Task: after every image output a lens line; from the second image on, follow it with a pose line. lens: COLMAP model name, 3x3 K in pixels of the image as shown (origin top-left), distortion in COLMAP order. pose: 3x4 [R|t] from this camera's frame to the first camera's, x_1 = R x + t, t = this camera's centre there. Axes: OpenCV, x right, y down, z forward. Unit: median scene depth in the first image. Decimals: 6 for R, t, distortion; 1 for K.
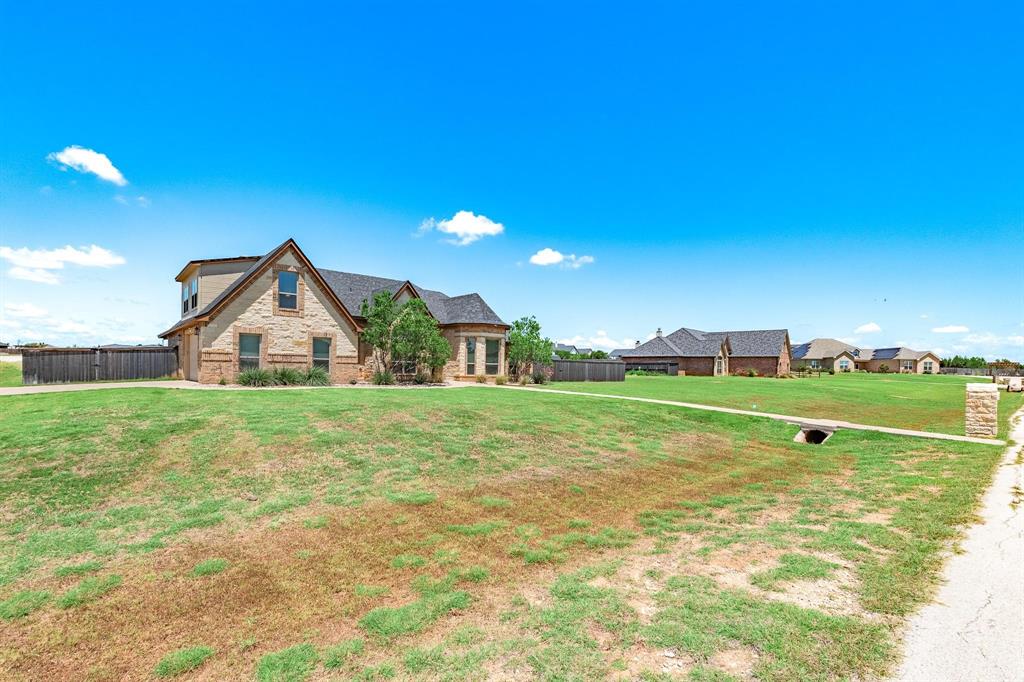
lens RADIAL K [[457.3, 0, 510.5], [0, 457.3, 345.3], [0, 0, 1]] dist [0.025337, 0.000086]
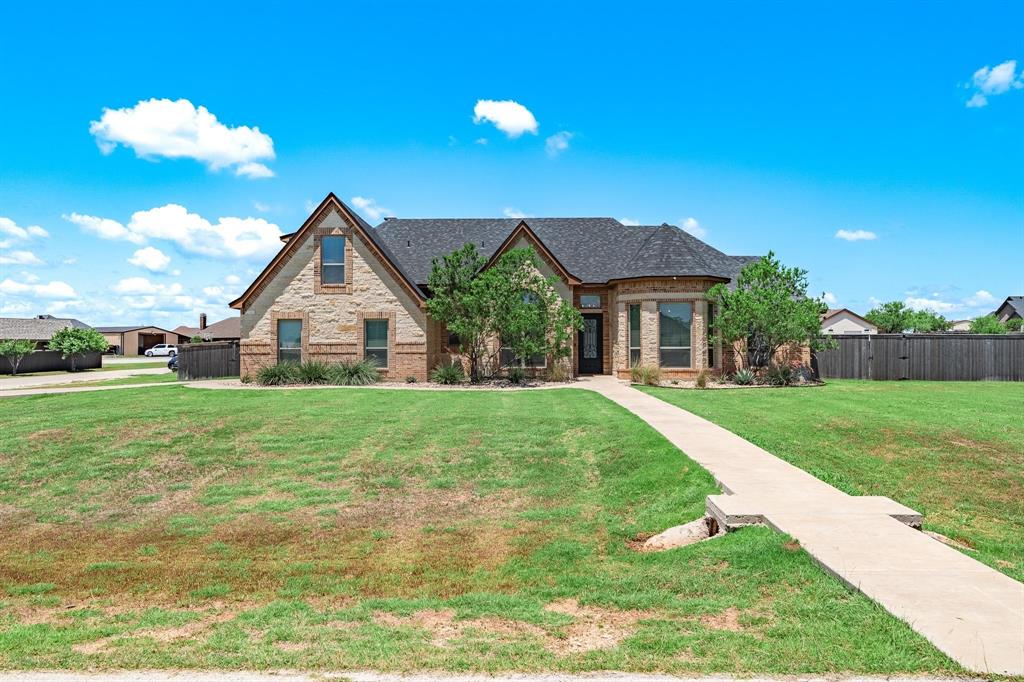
lens RADIAL K [[759.5, 0, 512.0], [0, 759.5, 341.0], [0, 0, 1]] dist [-0.002378, -0.000427]
pose [[0.731630, -0.032600, -0.680922, 0.575722], [0.050211, 0.998720, 0.006136, 0.022006], [0.679850, -0.038679, 0.732330, 0.260085]]
